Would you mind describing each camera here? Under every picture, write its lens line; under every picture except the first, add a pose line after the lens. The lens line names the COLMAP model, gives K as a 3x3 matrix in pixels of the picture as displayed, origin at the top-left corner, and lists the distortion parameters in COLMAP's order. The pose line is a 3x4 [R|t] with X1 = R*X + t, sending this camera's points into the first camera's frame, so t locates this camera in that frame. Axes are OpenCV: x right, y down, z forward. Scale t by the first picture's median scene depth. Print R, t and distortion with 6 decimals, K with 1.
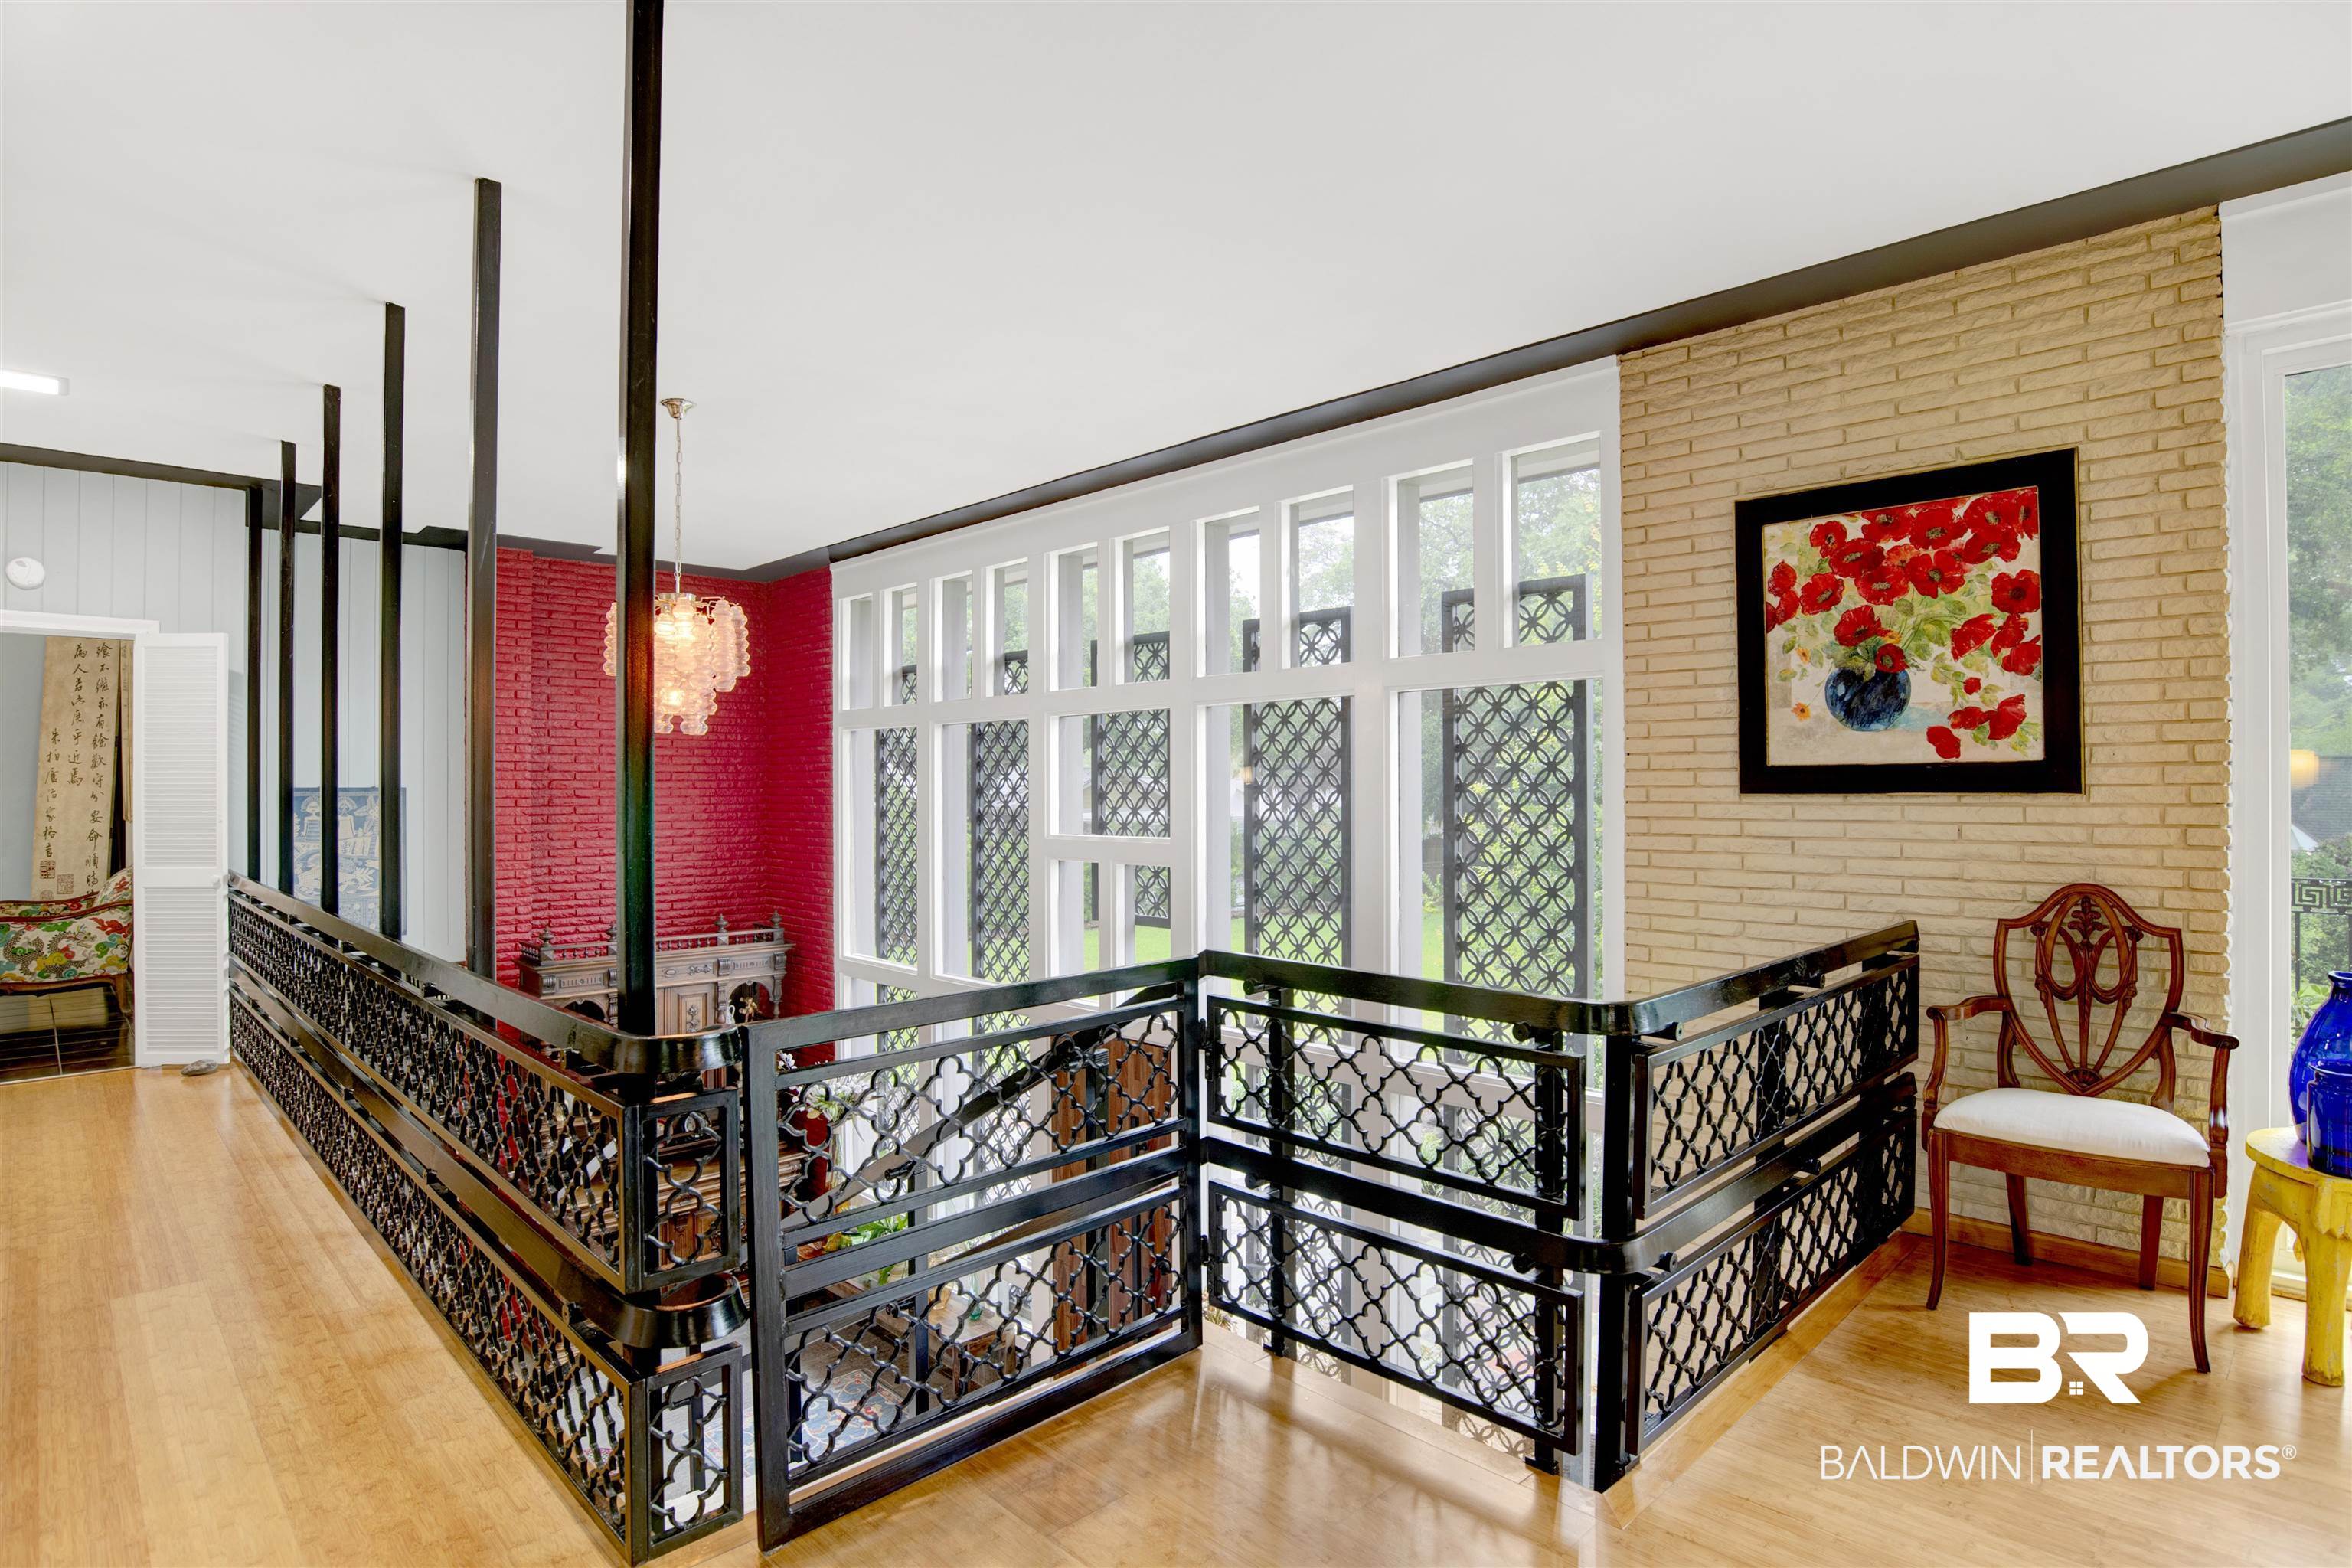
lens RADIAL K [[1246.0, 0, 1218.8], [0, 1246.0, 791.6], [0, 0, 1]] dist [-0.037585, 0.015388]
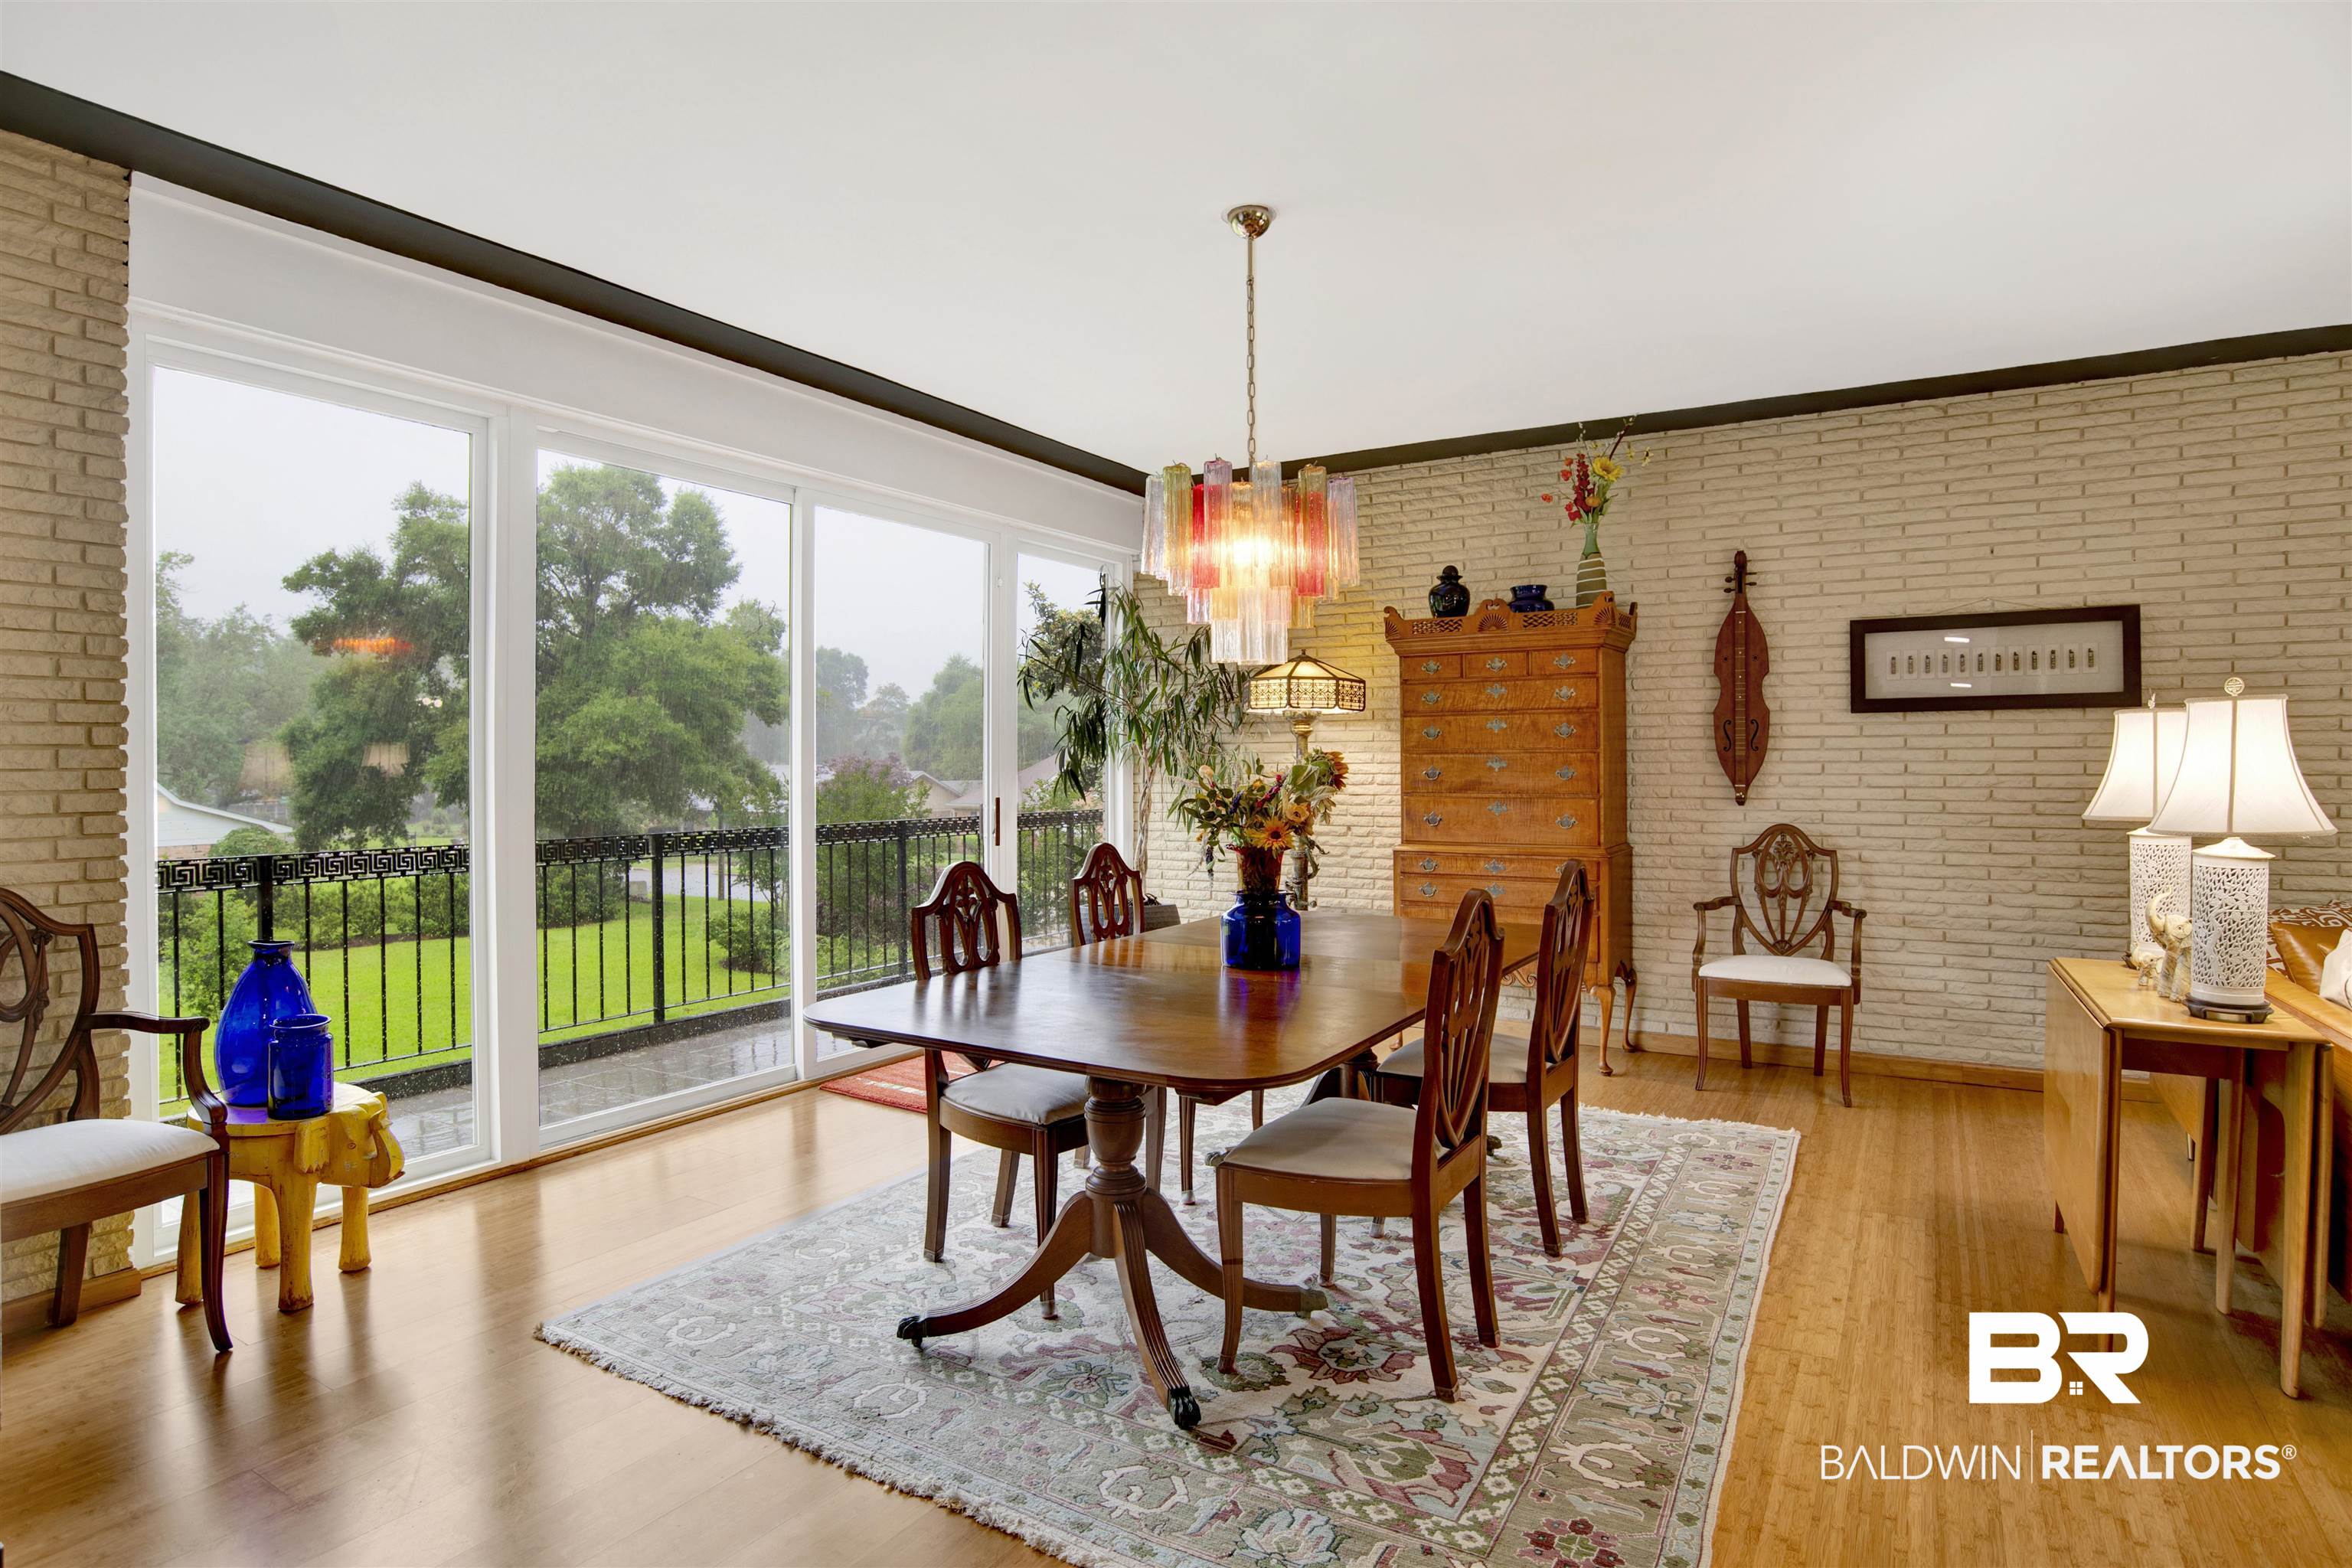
lens RADIAL K [[1246.0, 0, 1175.1], [0, 1246.0, 774.6], [0, 0, 1]] dist [-0.037585, 0.015388]
pose [[-0.229744, 0.003881, 0.973243, -0.240172], [0.002090, 0.999992, -0.003494, 0.002490], [-0.973249, 0.001231, -0.229750, 0.317345]]
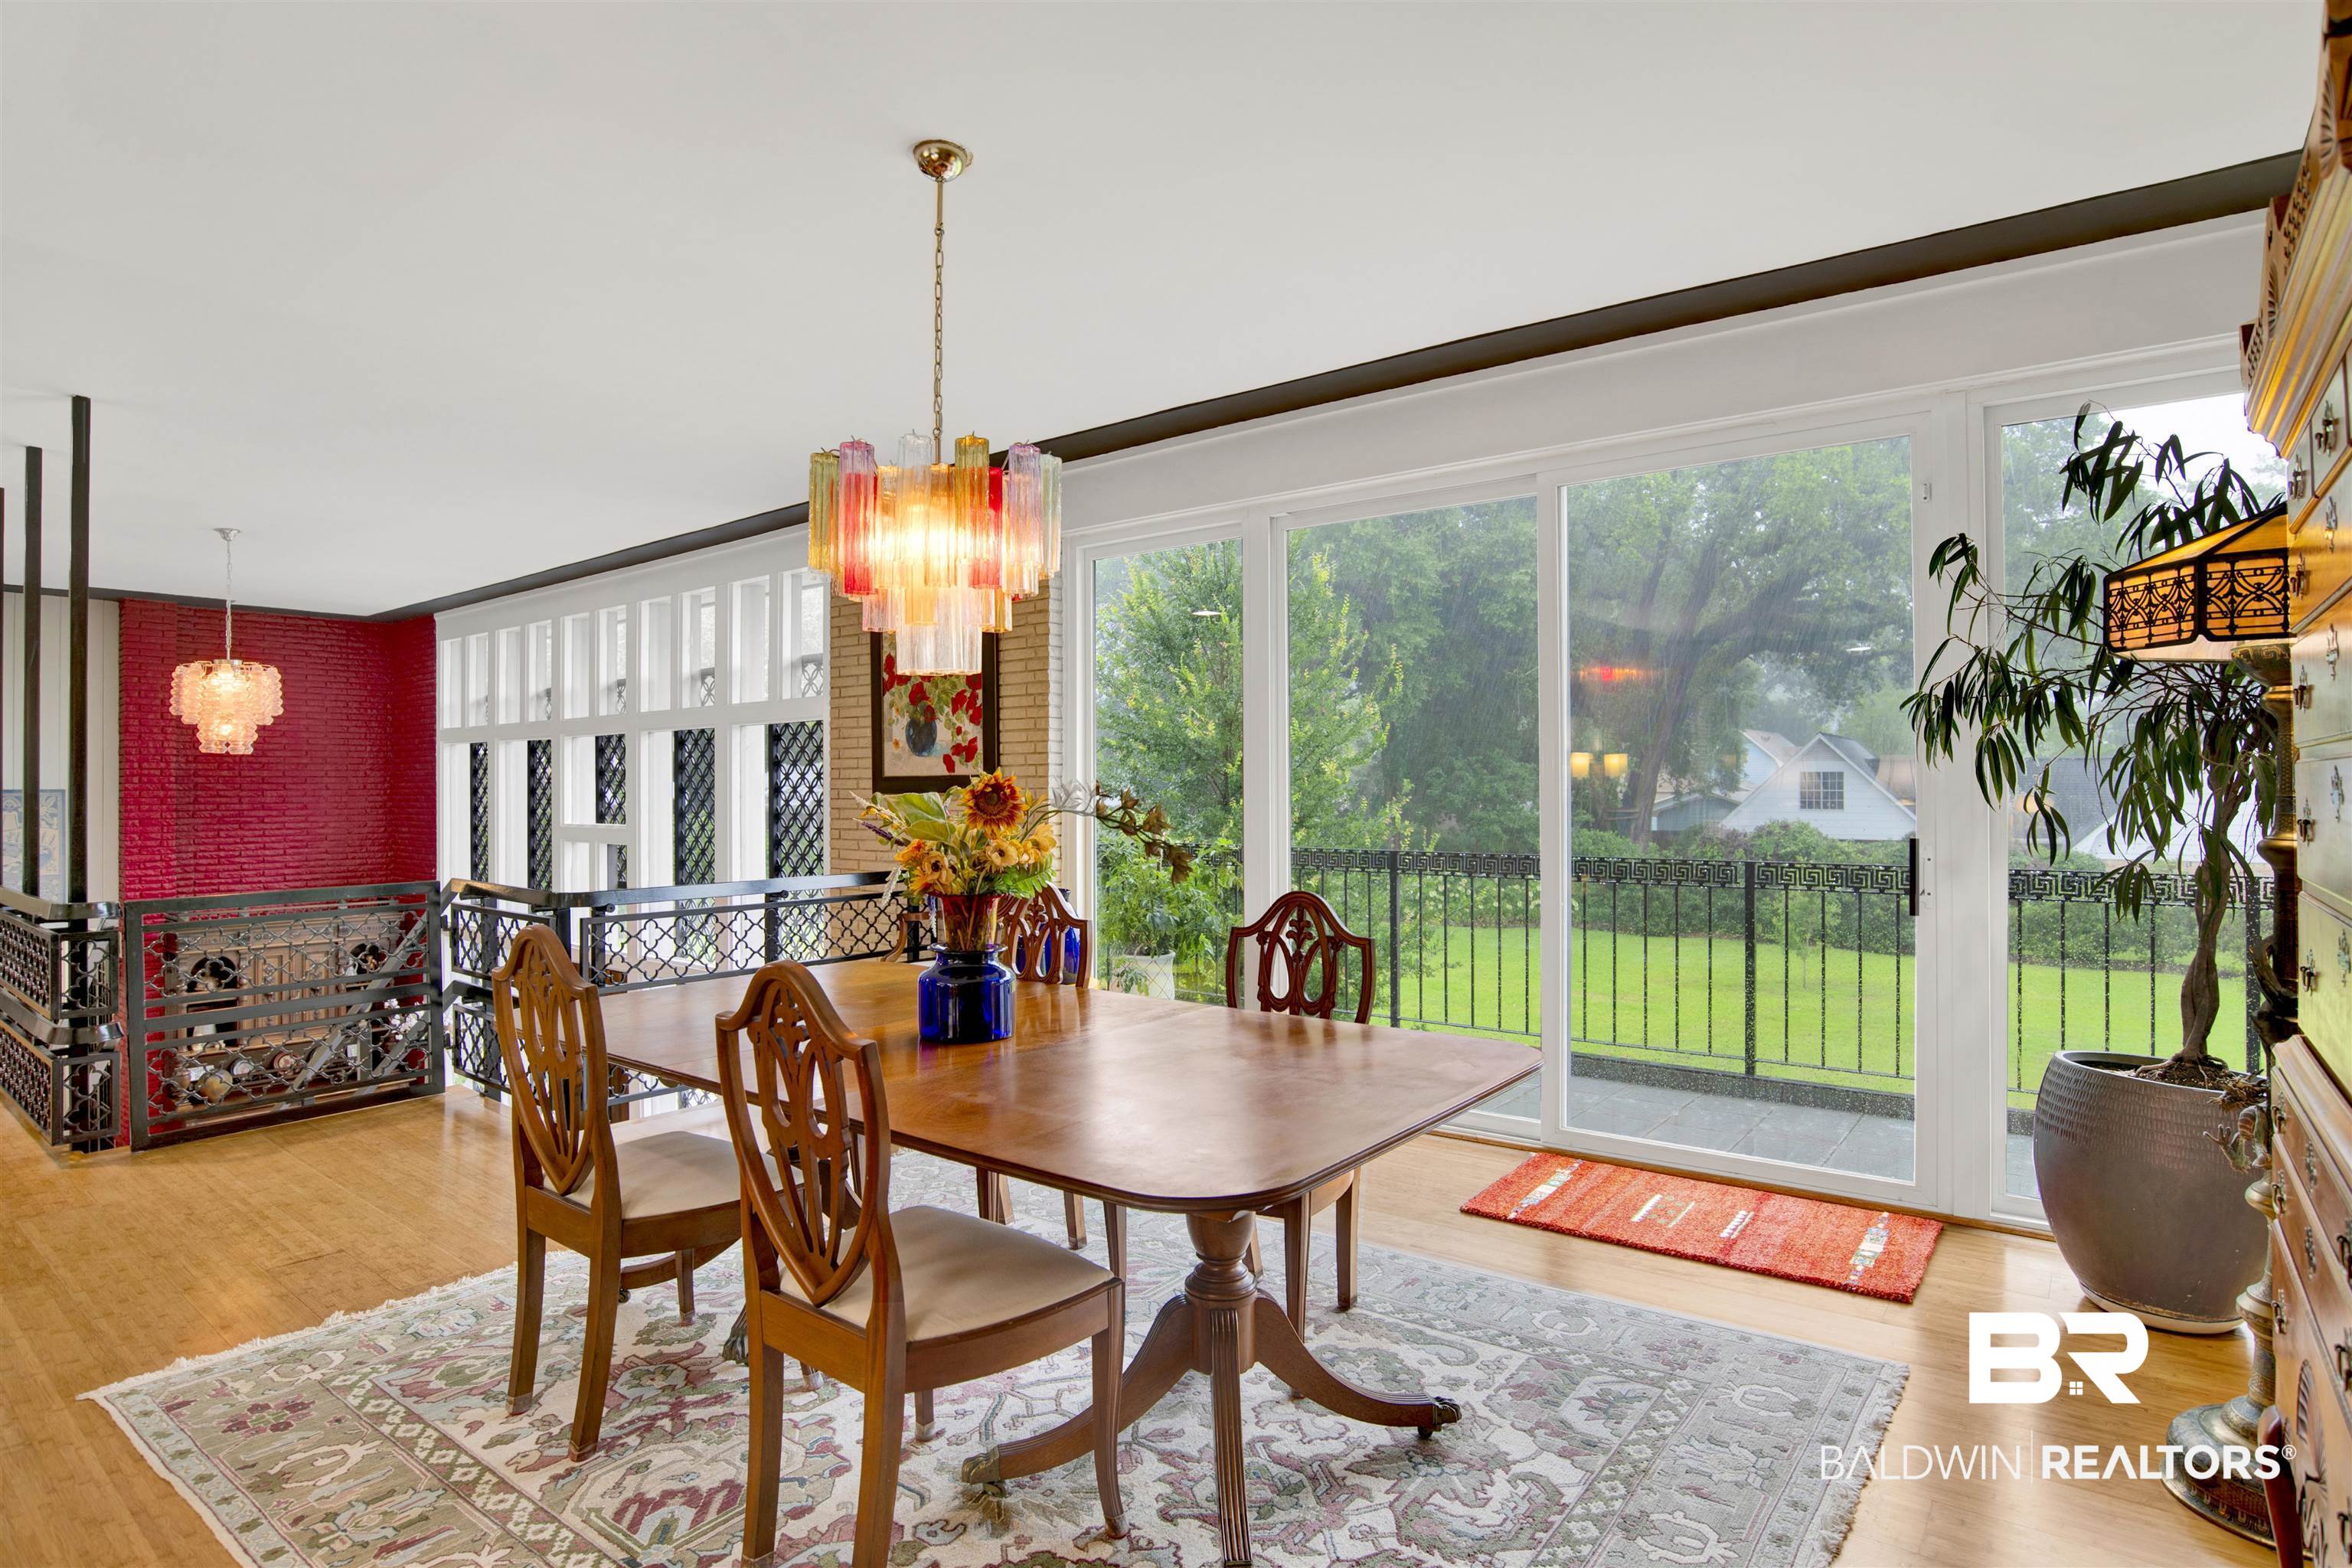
lens RADIAL K [[1246.0, 0, 1163.6], [0, 1246.0, 777.7], [0, 0, 1]] dist [-0.037585, 0.015388]
pose [[0.996102, -0.000246, 0.088211, 0.765195], [0.001207, 0.999940, -0.010844, -0.000862], [-0.088203, 0.010908, 0.996043, -0.788470]]
